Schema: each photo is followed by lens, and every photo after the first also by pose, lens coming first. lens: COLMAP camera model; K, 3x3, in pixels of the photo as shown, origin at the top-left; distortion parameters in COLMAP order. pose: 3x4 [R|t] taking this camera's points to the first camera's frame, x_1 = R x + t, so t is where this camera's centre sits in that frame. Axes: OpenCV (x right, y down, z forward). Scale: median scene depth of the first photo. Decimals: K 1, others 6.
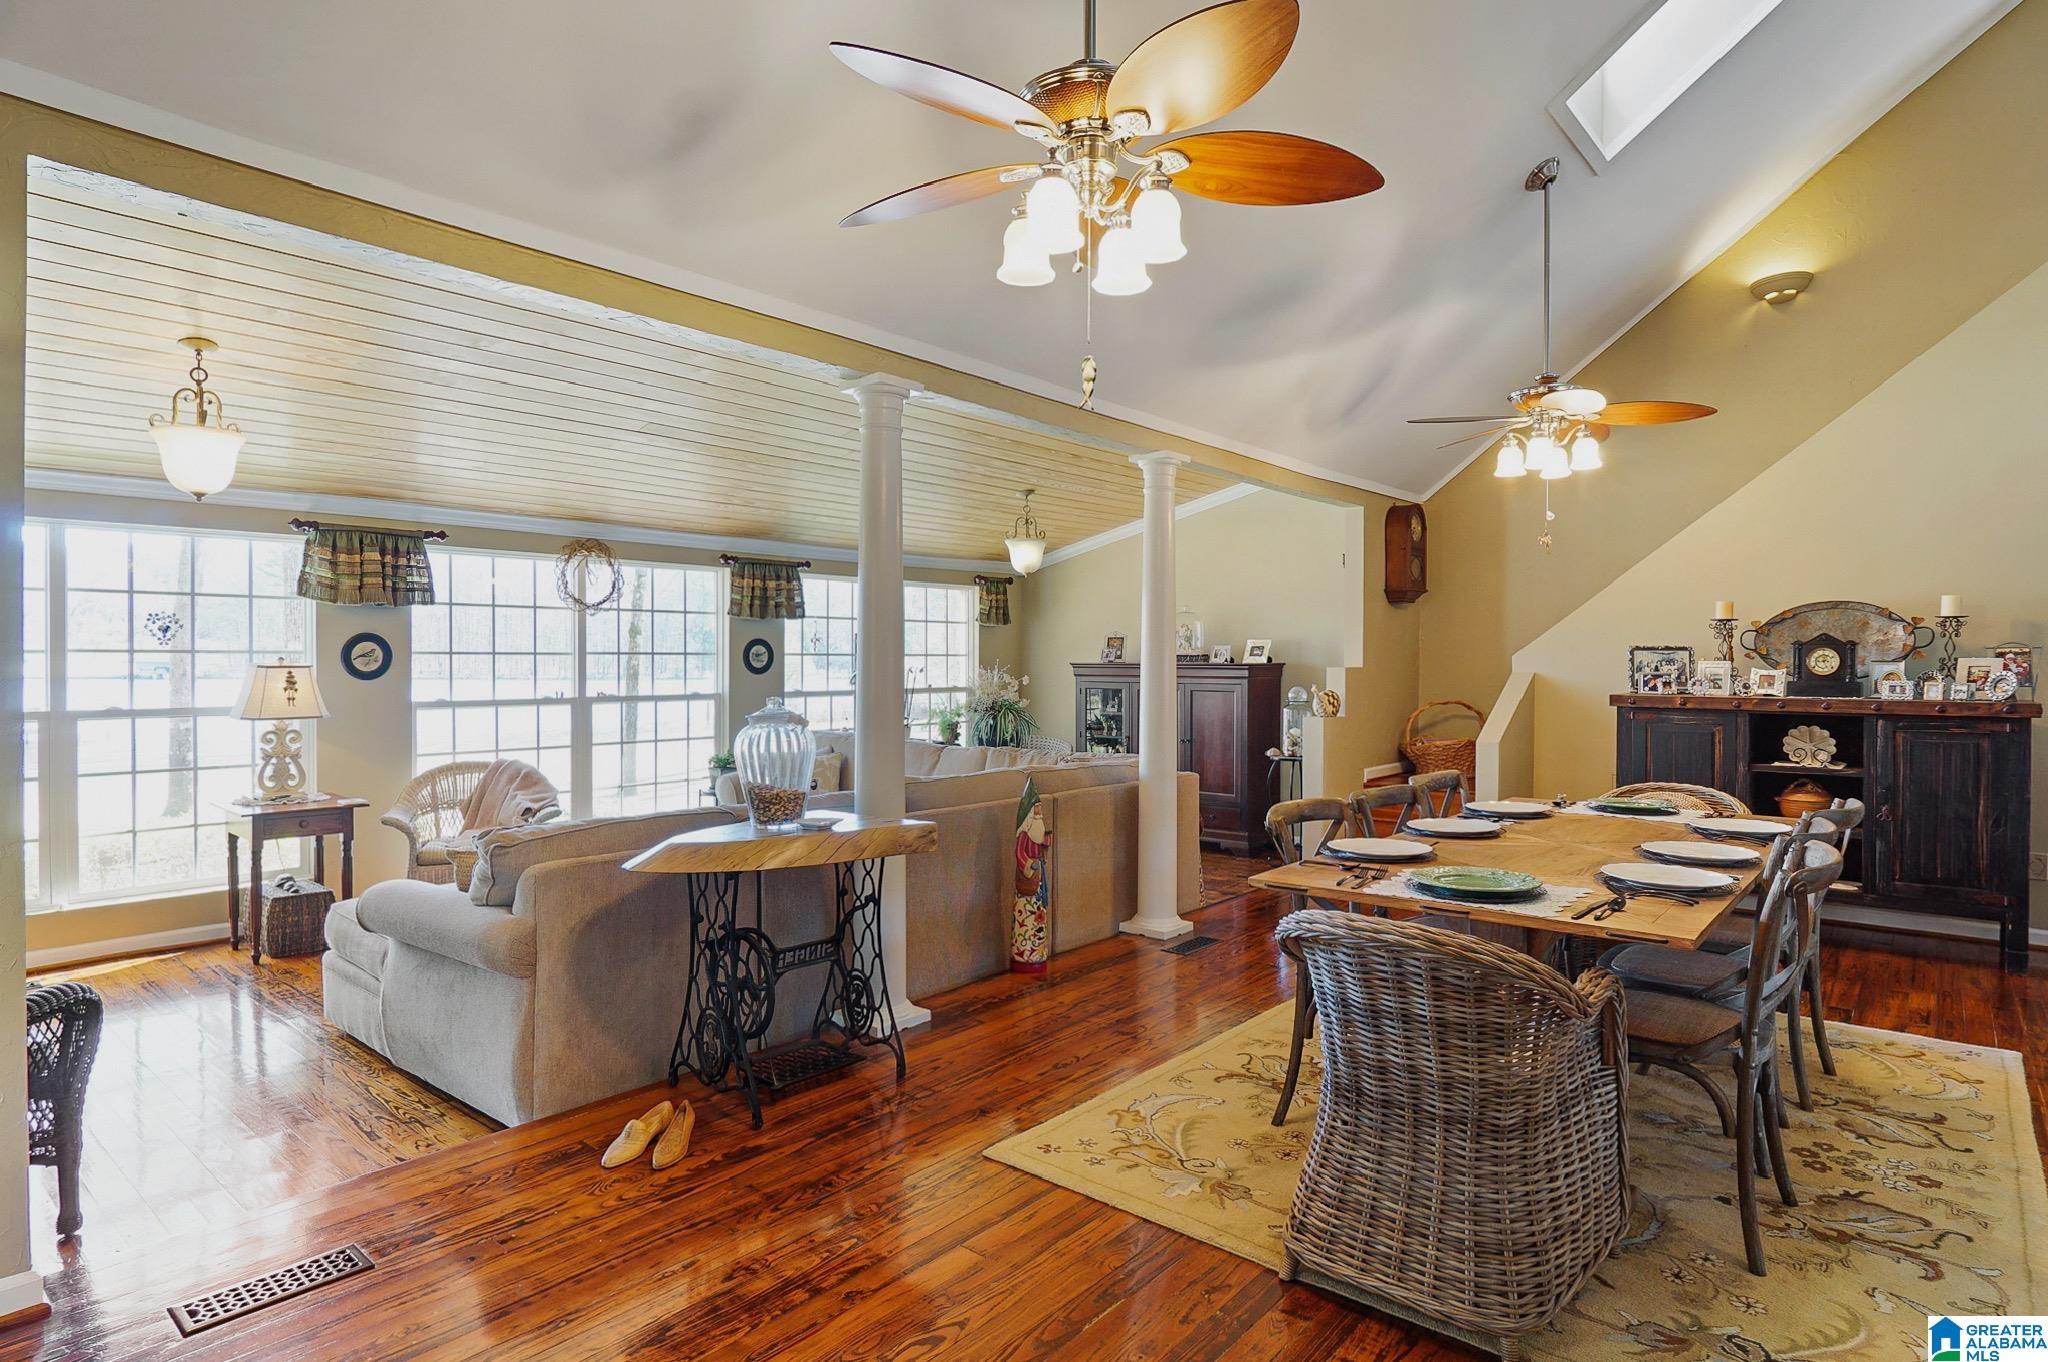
lens RADIAL K [[1098.6, 0, 1018.4], [0, 1098.6, 687.4], [0, 0, 1]] dist [-0.033259, 0.010052]
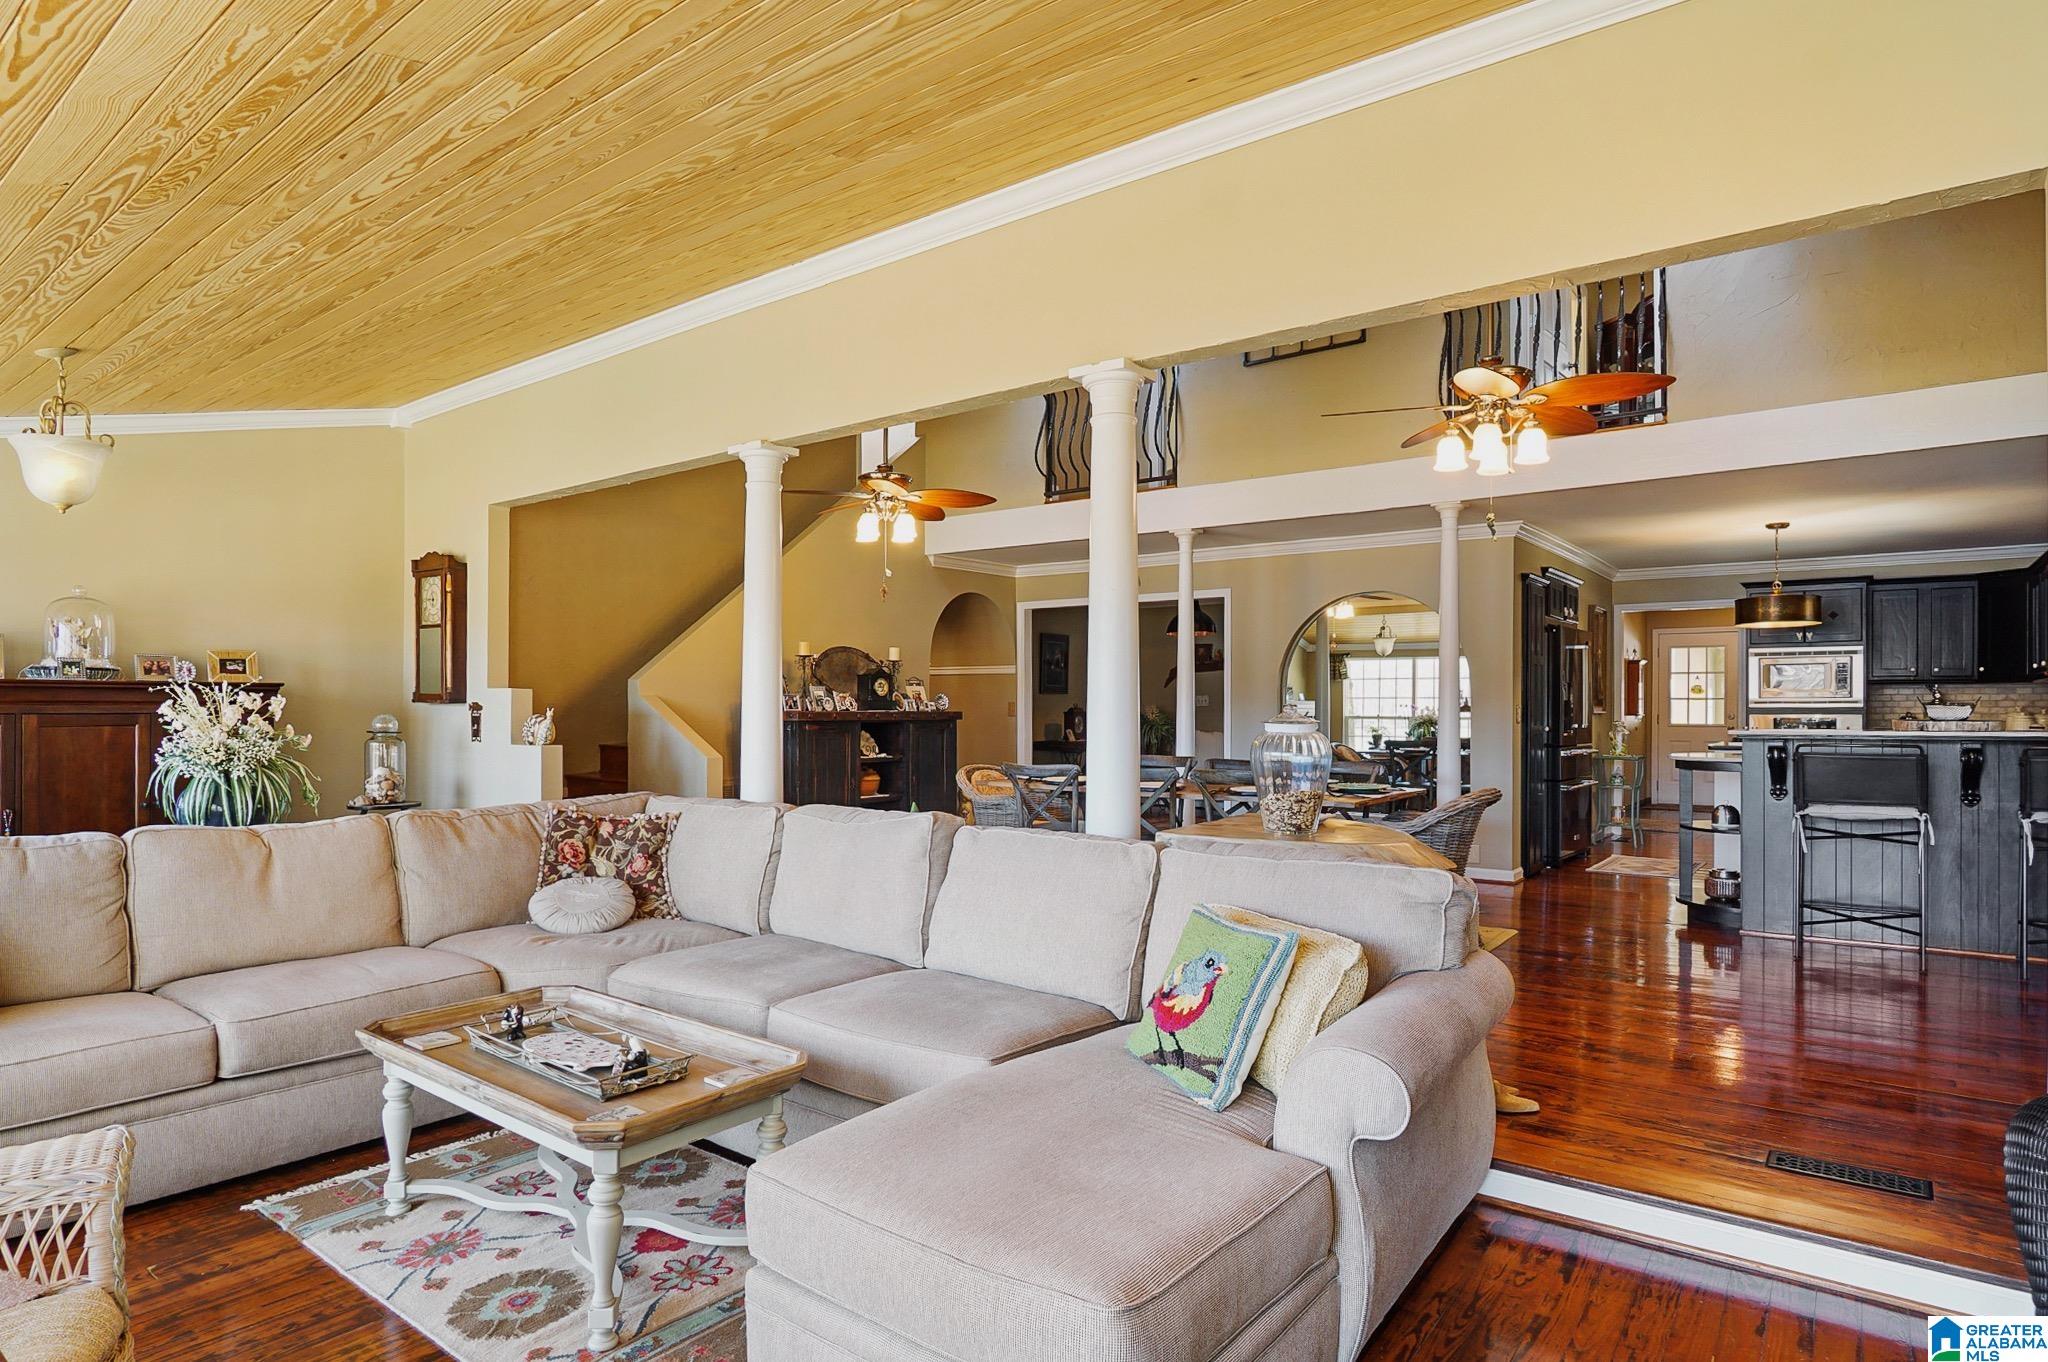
lens RADIAL K [[1125.4, 0, 993.0], [0, 1125.4, 719.8], [0, 0, 1]] dist [-0.047663, -0.000457]
pose [[-0.038581, -0.012777, 0.999174, -0.783637], [0.023172, 0.999638, 0.013678, 0.003508], [-0.998987, 0.023680, -0.038271, 0.849421]]
